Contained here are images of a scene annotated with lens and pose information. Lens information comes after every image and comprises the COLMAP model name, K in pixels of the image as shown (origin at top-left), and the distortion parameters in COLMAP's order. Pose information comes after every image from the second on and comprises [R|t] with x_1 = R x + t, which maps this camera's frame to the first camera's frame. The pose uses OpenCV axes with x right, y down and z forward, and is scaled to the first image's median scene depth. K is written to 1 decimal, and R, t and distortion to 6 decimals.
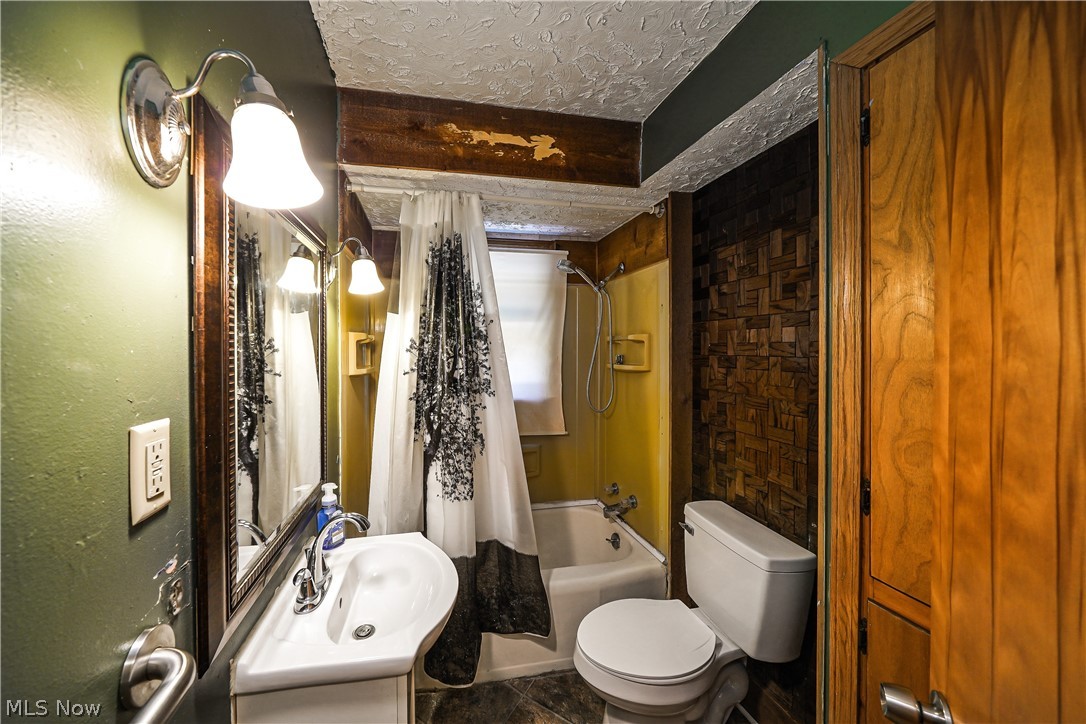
lens RADIAL K [[370.5, 0, 542.2], [0, 370.5, 348.1], [0, 0, 1]] dist [-0.011963, -0.000005]
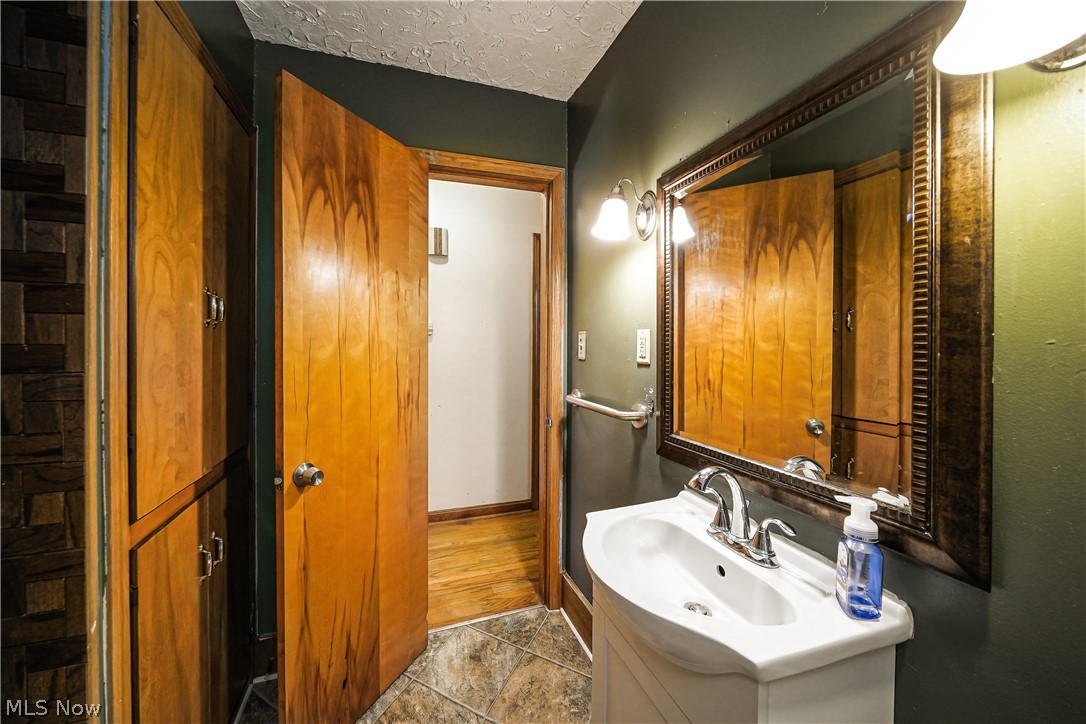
lens RADIAL K [[370.5, 0, 542.2], [0, 370.5, 348.1], [0, 0, 1]] dist [-0.011963, -0.000005]
pose [[-0.993495, 0.005783, -0.113728, -0.012129], [0.004732, 0.999944, 0.009510, 0.288687], [0.113776, 0.008910, -0.993466, 3.380651]]
